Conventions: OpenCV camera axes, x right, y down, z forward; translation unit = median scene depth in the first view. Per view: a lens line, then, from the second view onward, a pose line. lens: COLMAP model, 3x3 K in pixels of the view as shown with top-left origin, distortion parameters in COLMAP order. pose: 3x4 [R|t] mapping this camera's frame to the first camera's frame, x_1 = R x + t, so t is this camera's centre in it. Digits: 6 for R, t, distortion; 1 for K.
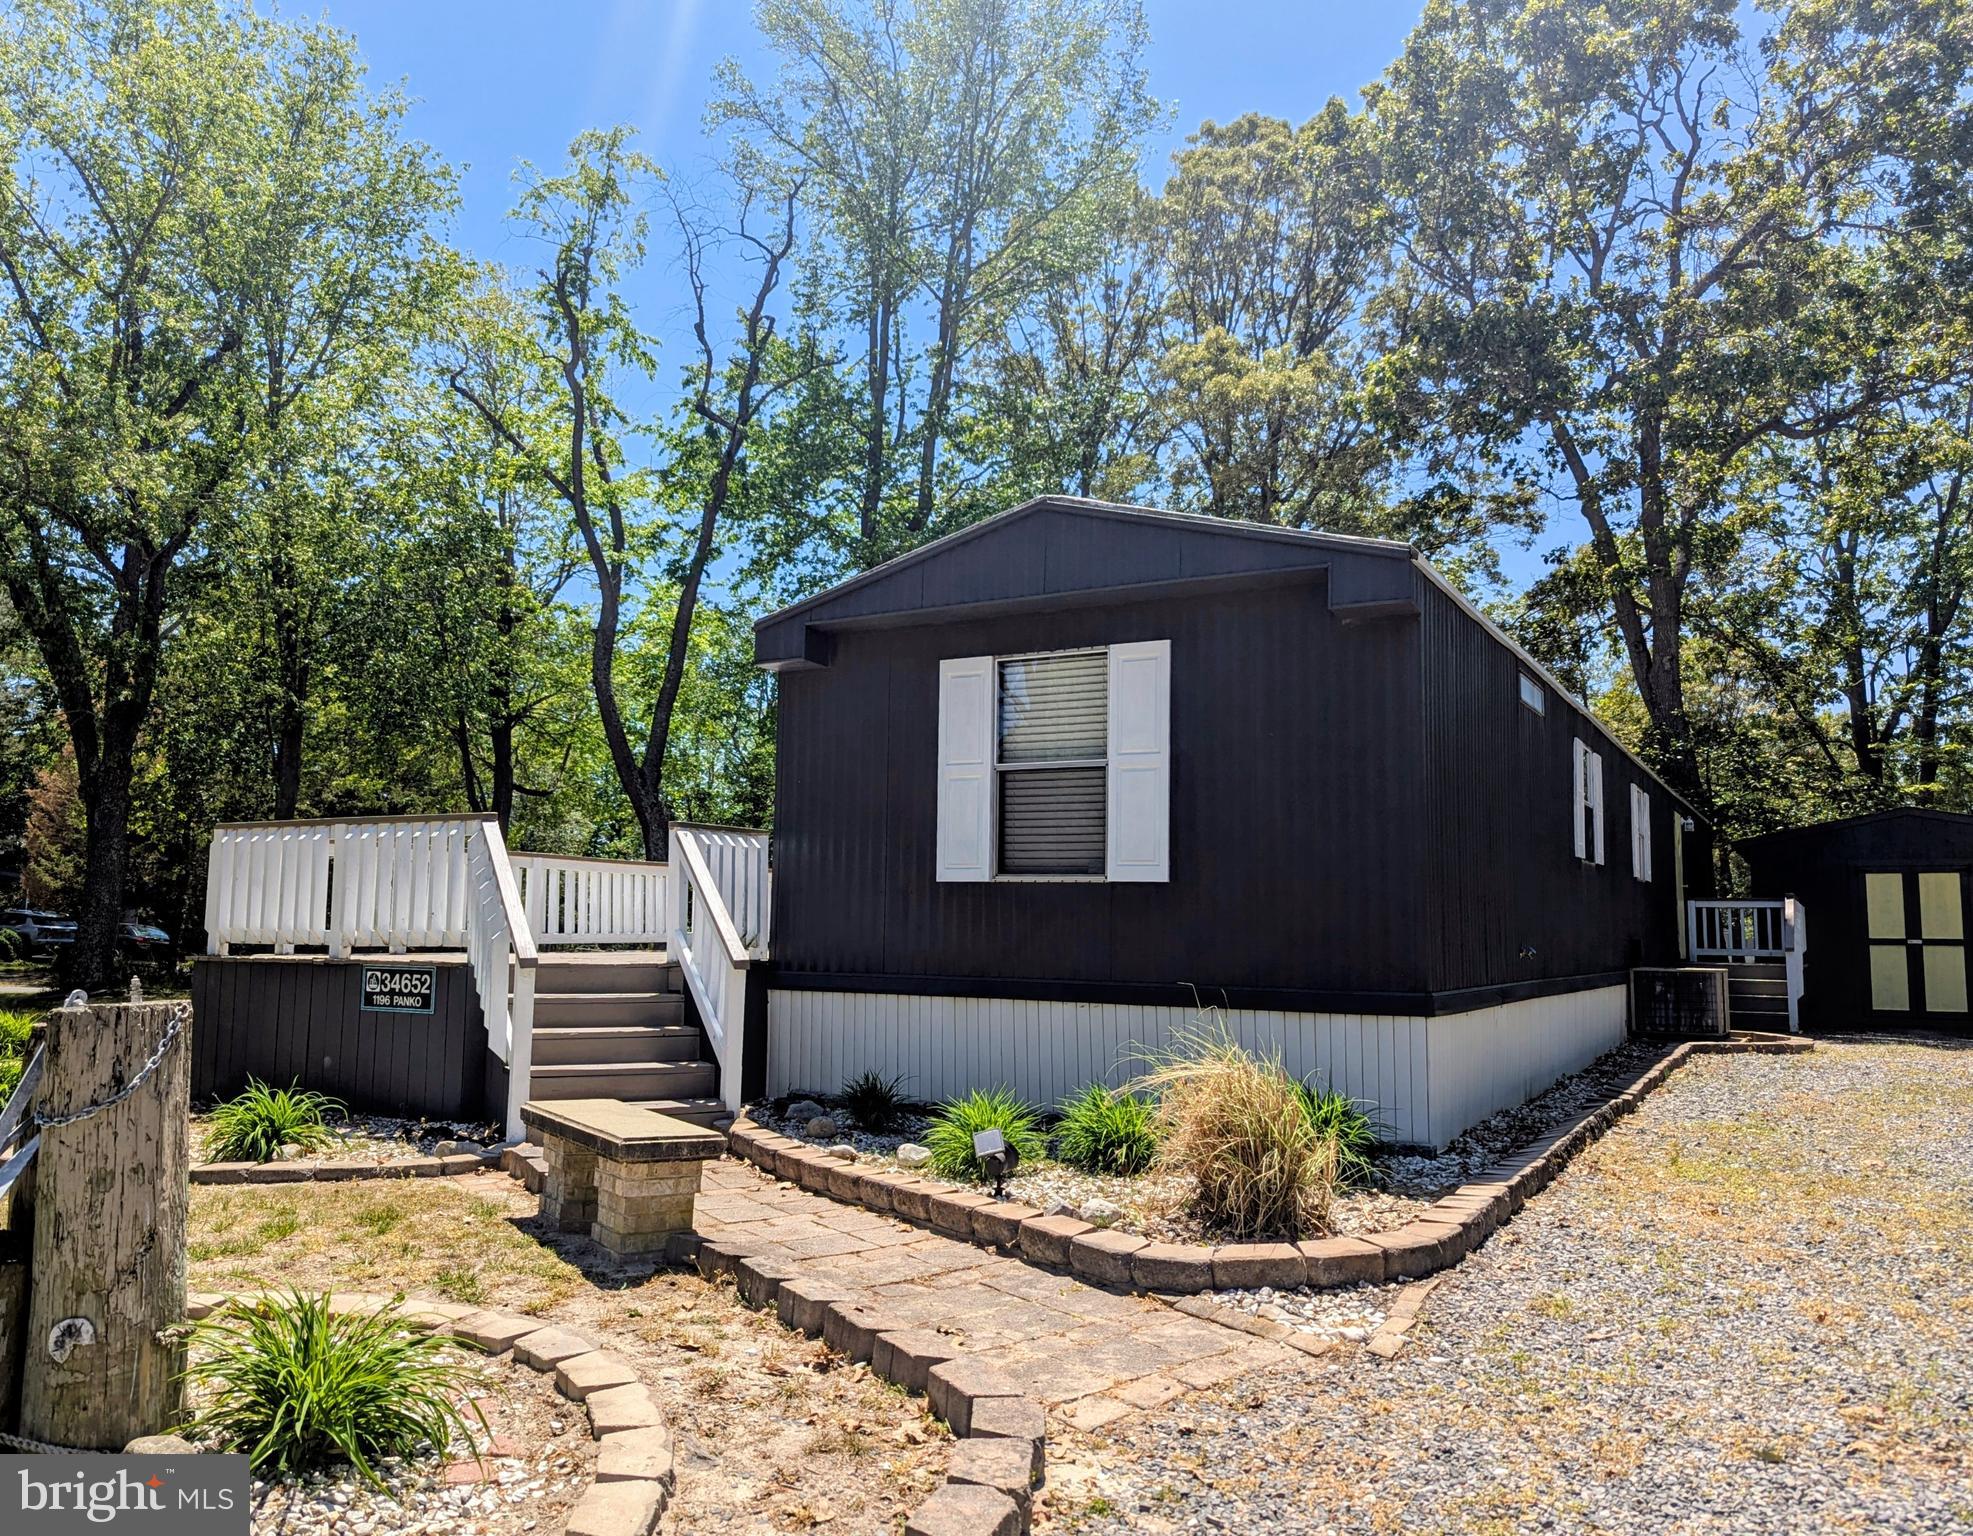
lens RADIAL K [[1413.0, 0, 986.5], [0, 1413.0, 768.0], [0, 0, 1]] dist [0.004009, -0.000369]
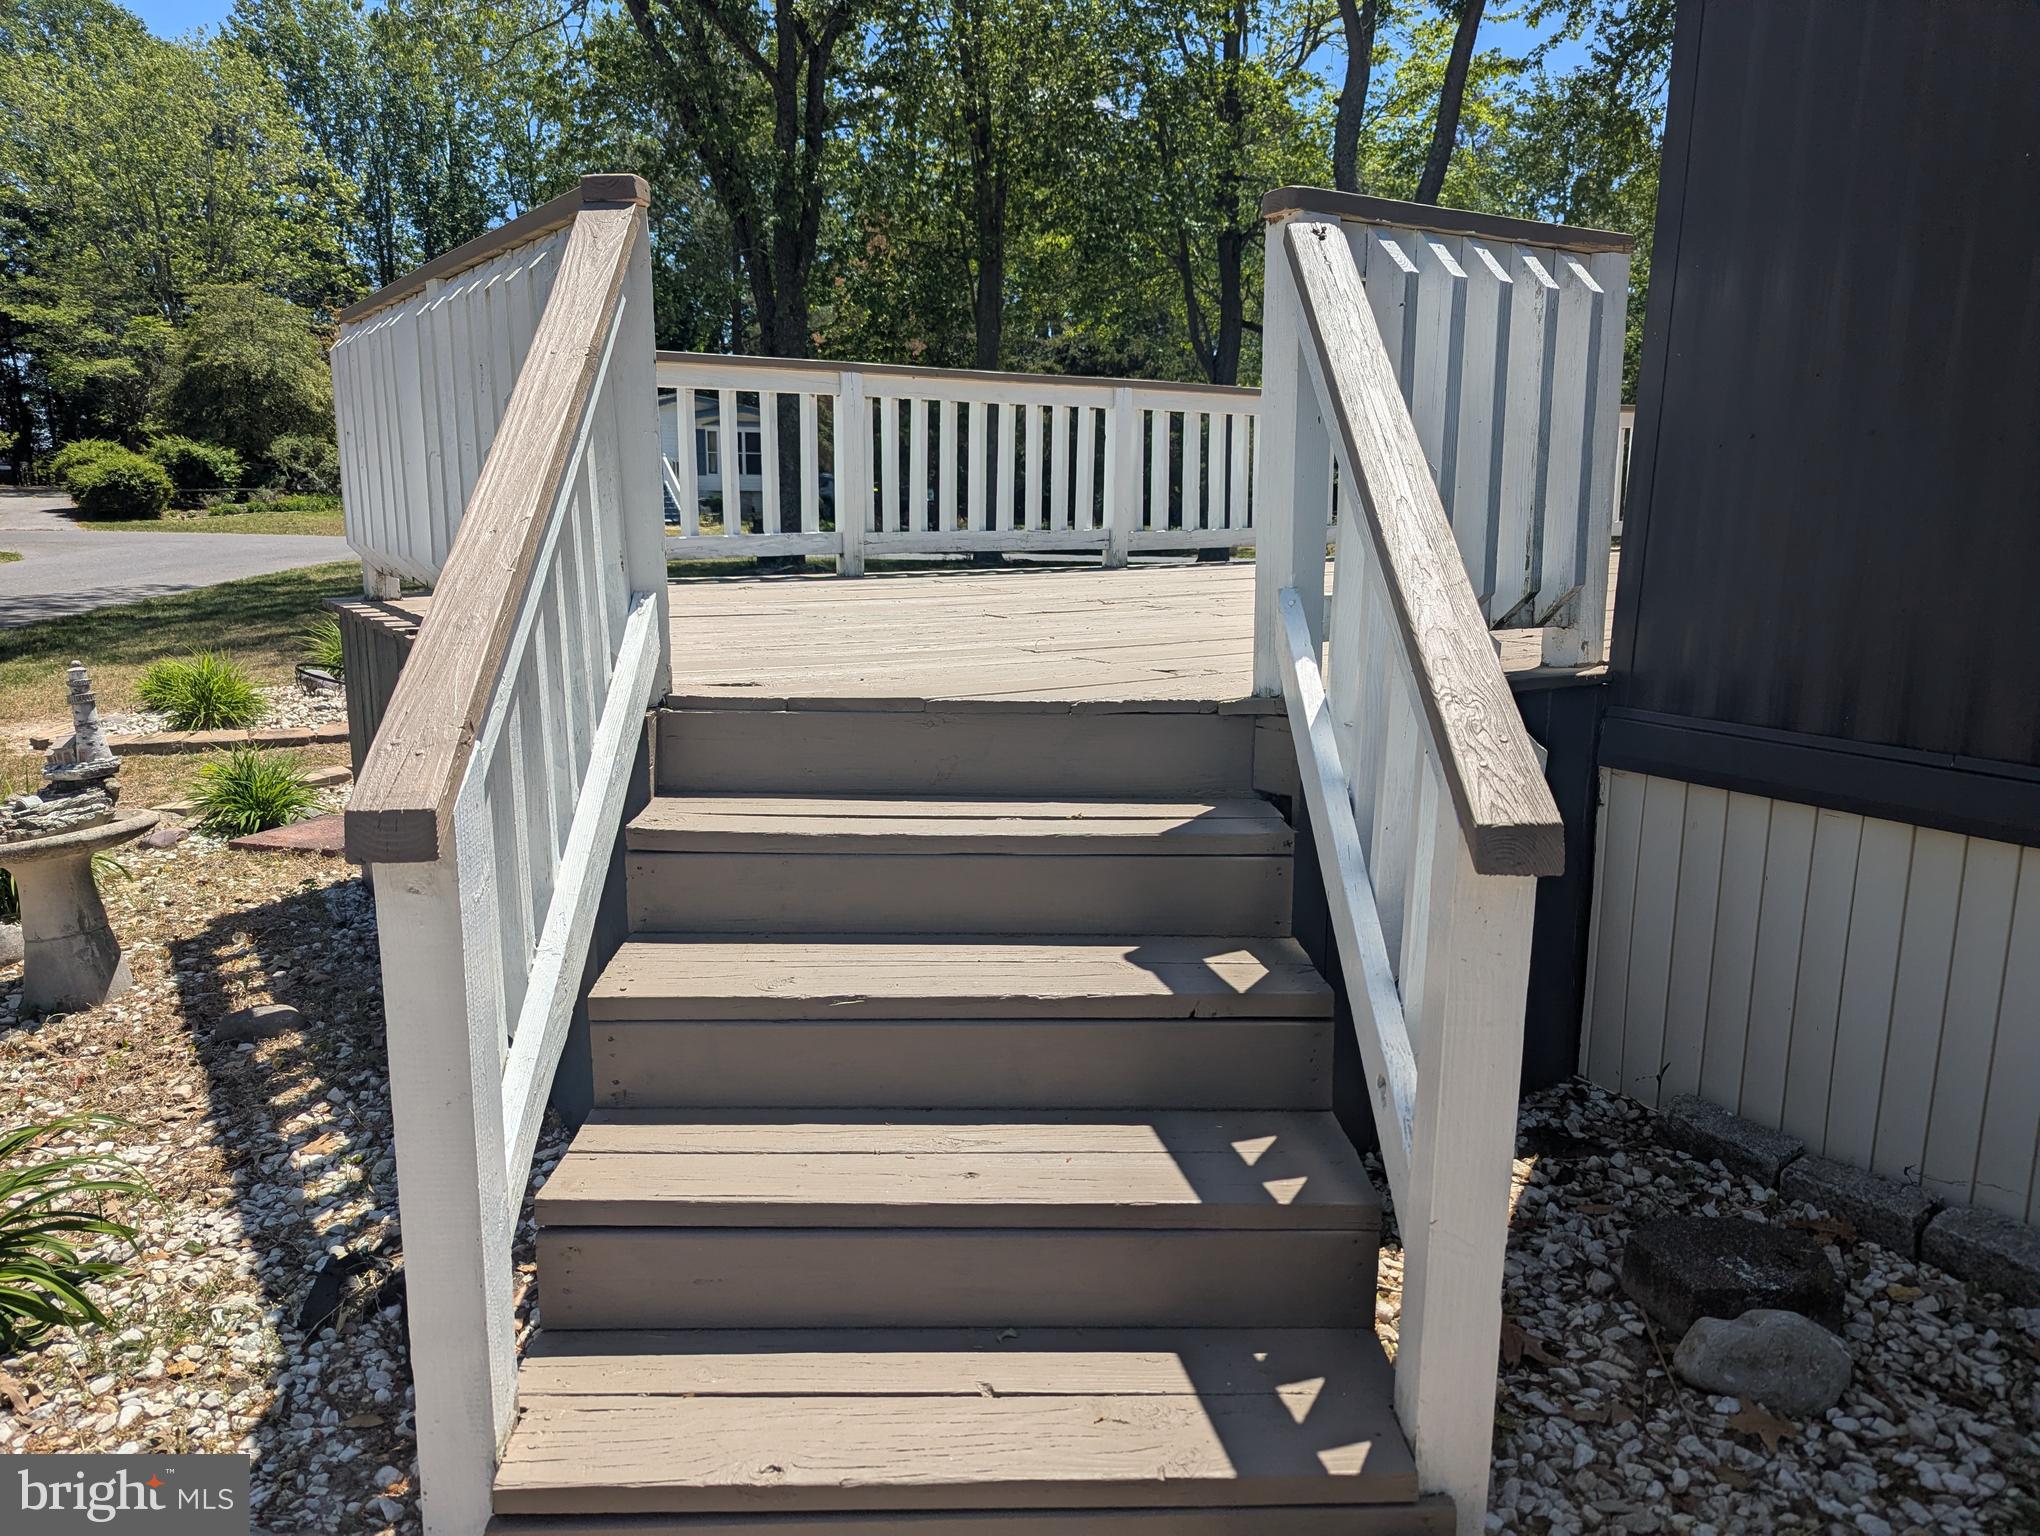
lens RADIAL K [[1429.3, 0, 1013.6], [0, 1429.3, 754.5], [0, 0, 1]] dist [0.070241, -0.066825]
pose [[0.877991, 0.096989, -0.468748, -0.035501], [0.043728, 0.958912, 0.280314, 0.017170], [0.476676, -0.266610, 0.837675, 0.200774]]
